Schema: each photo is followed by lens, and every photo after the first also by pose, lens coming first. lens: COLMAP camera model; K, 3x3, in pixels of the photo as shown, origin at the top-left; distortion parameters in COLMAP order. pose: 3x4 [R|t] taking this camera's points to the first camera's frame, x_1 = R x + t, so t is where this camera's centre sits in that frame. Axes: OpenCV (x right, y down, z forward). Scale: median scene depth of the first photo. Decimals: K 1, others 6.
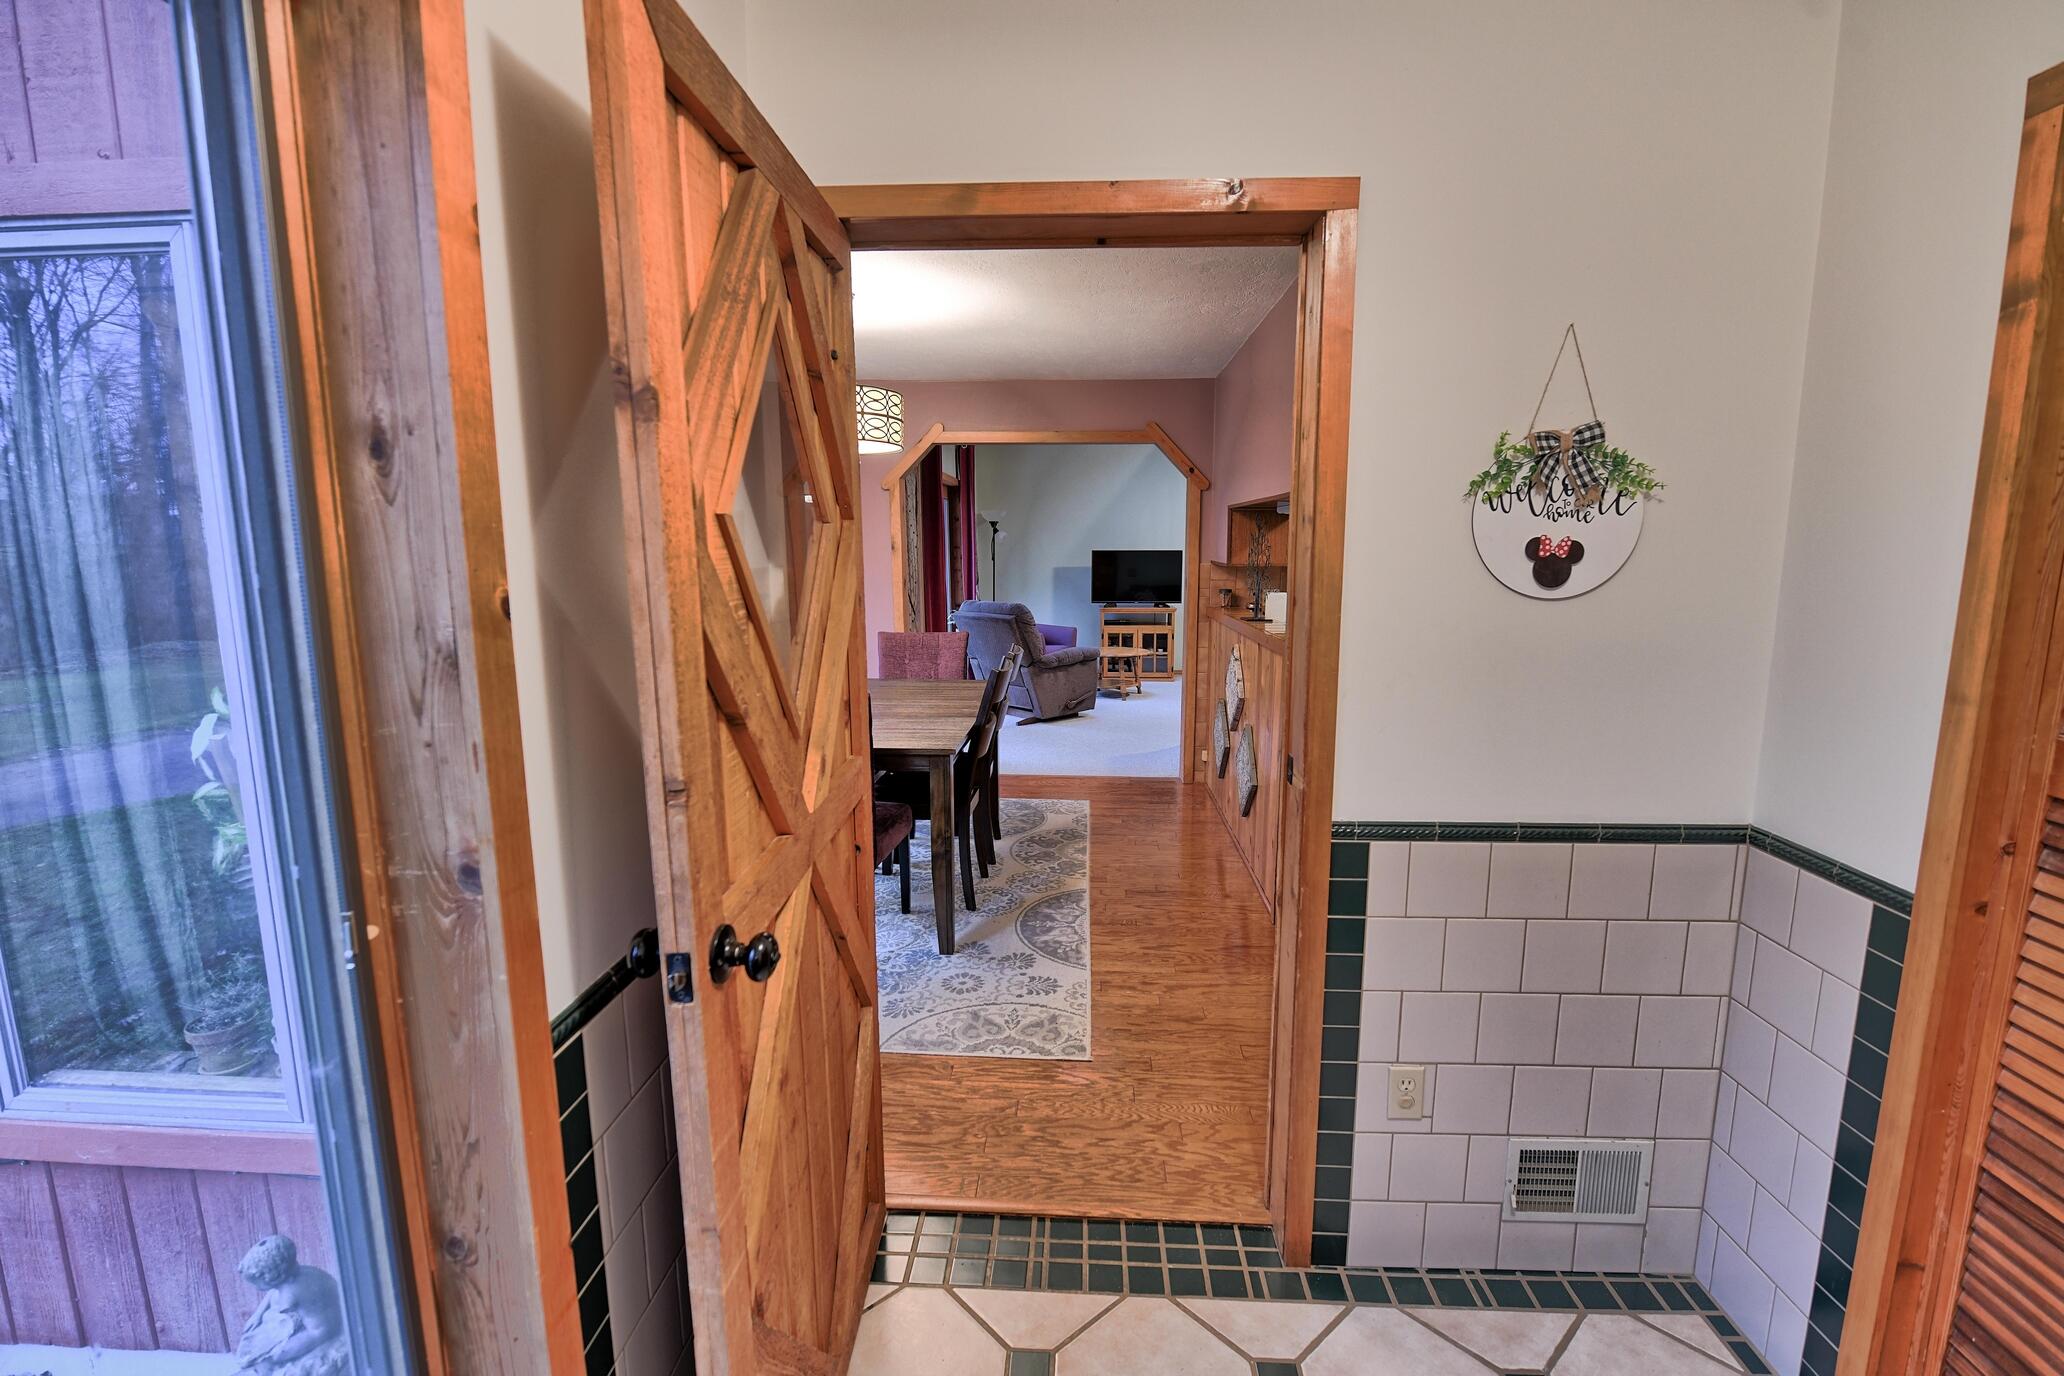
lens RADIAL K [[927.3, 0, 1031.2], [0, 927.3, 694.2], [0, 0, 1]] dist [-0.000872, -0.000021]
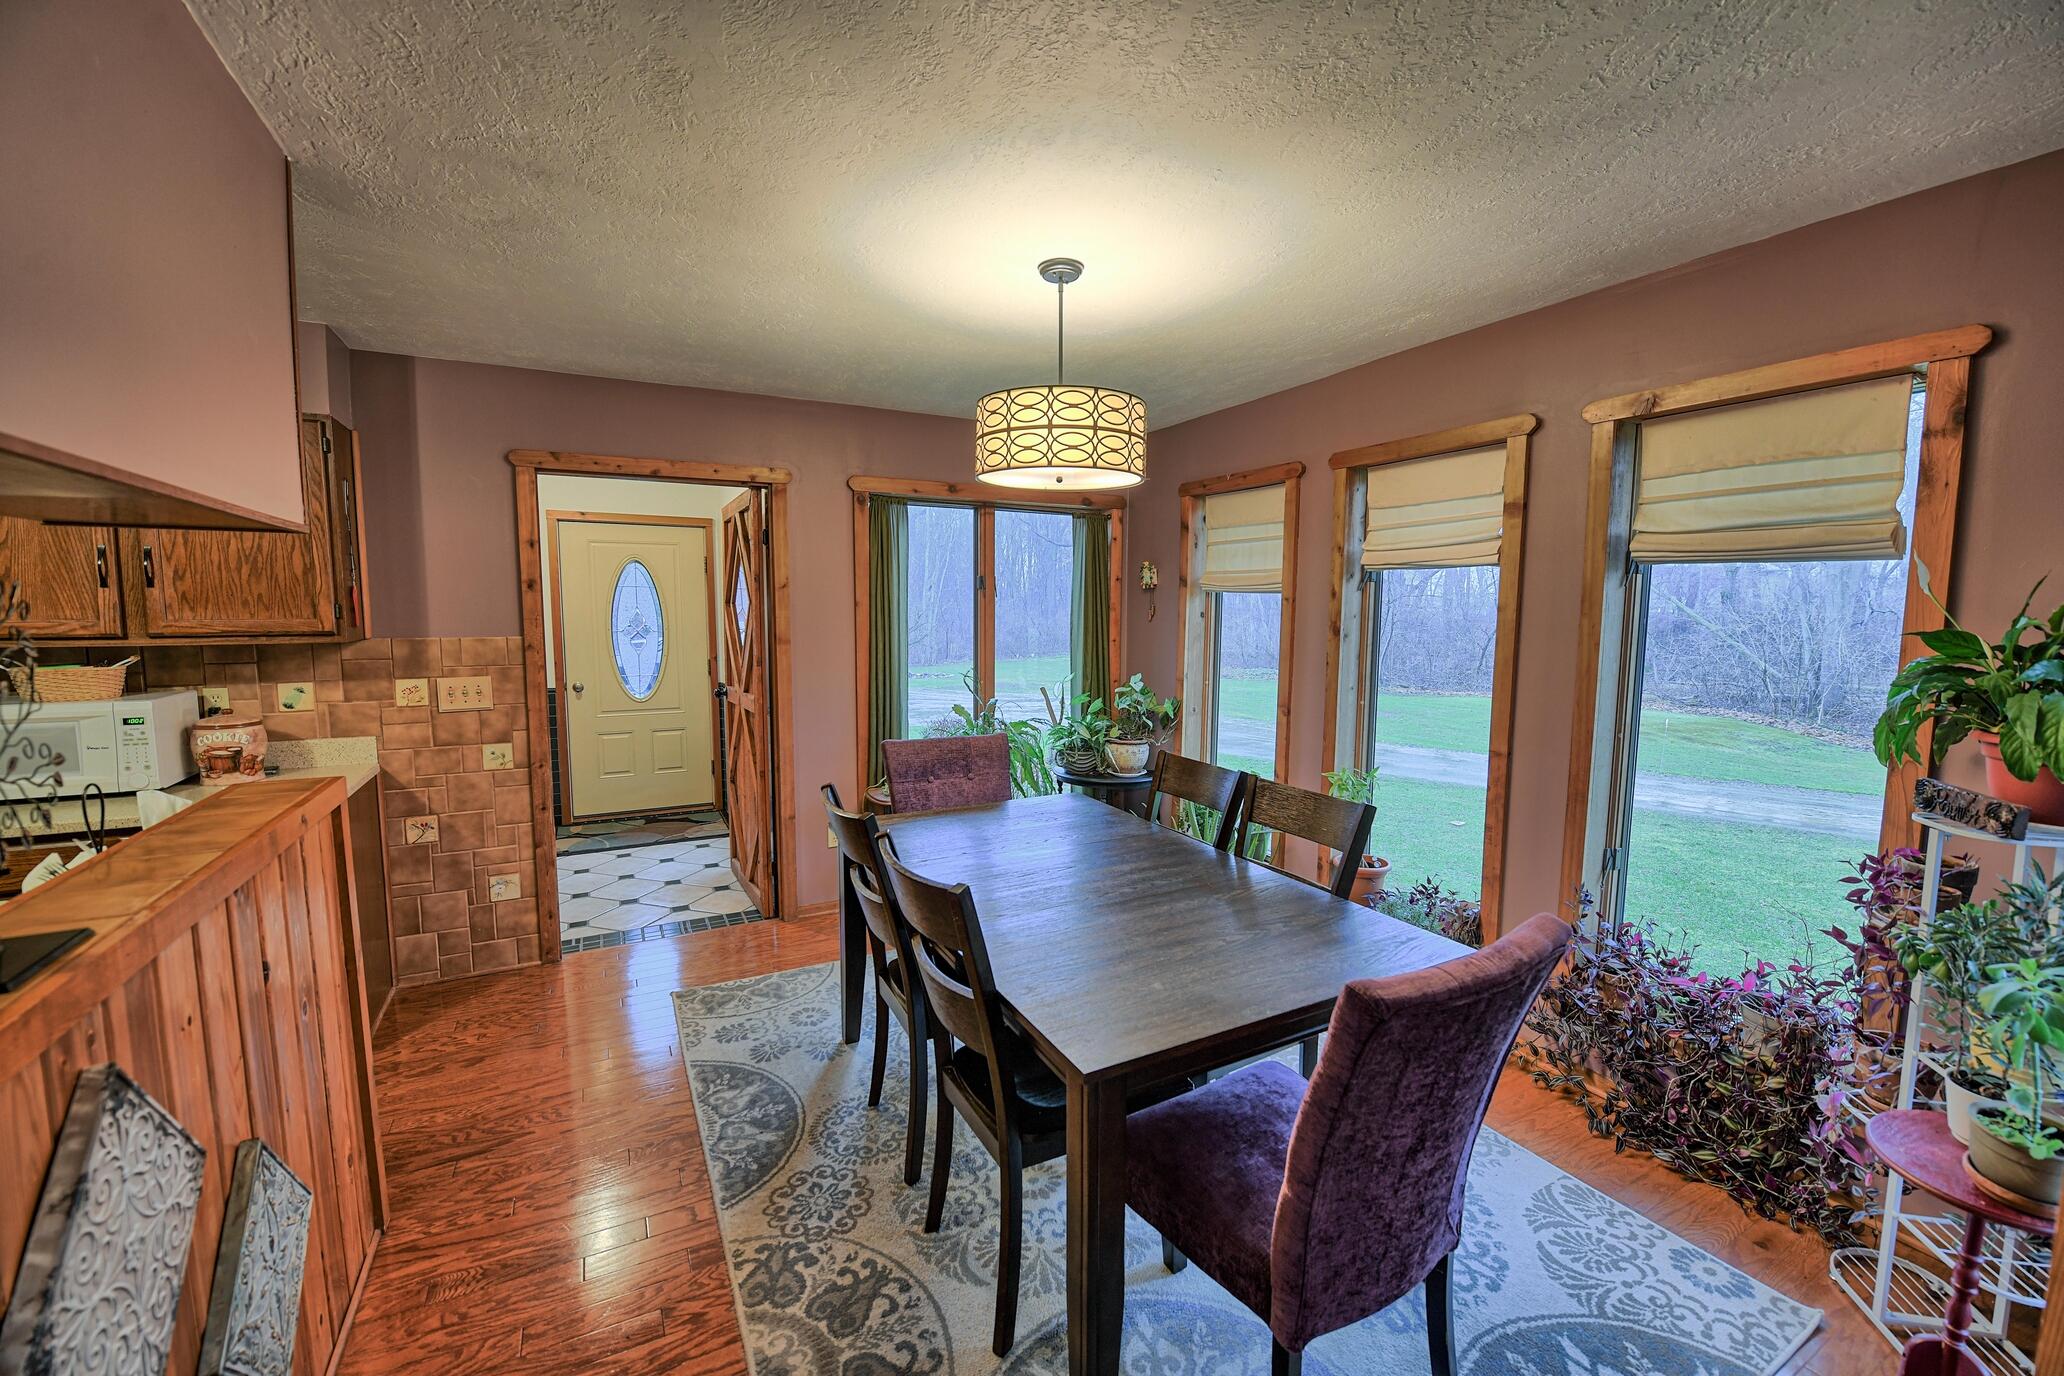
lens RADIAL K [[824.7, 0, 1039.7], [0, 824.7, 691.3], [0, 0, 1]] dist [-0.014991, -0.001836]
pose [[-0.851234, 0.052878, -0.522116, 0.101028], [-0.084185, 0.968267, 0.235313, -0.172676], [0.517990, 0.244260, -0.819770, 1.044034]]
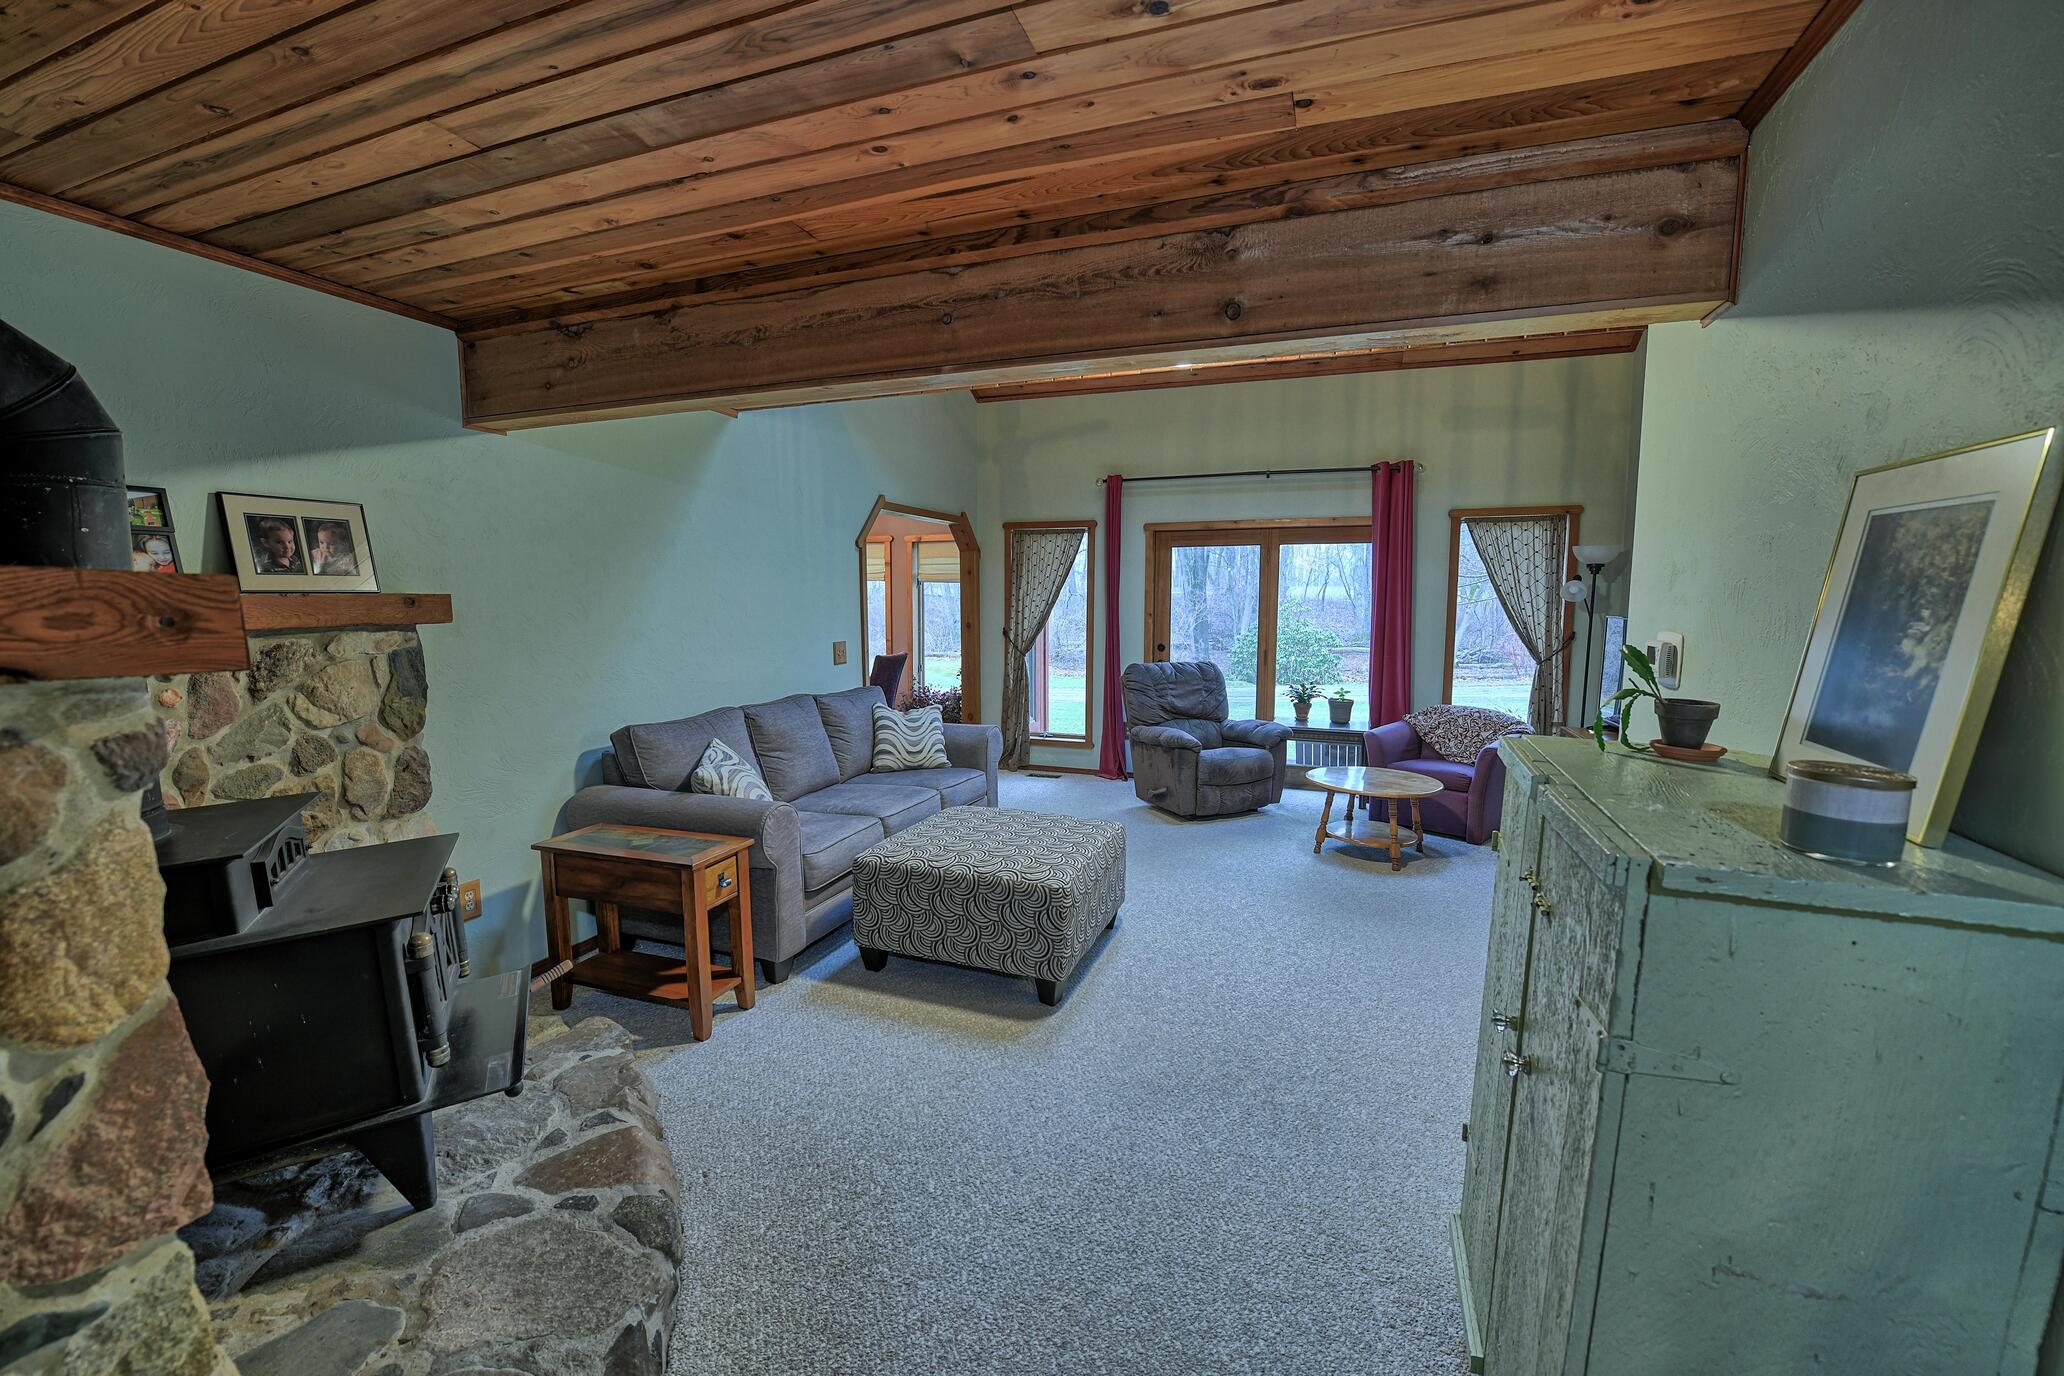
lens RADIAL K [[824.7, 0, 1034.1], [0, 824.7, 688.8], [0, 0, 1]] dist [-0.014991, -0.001836]
pose [[-0.294957, 0.110508, -0.949099, 1.071070], [-0.155764, 0.974442, 0.161867, -0.254161], [0.942729, 0.195579, -0.270205, 1.515963]]
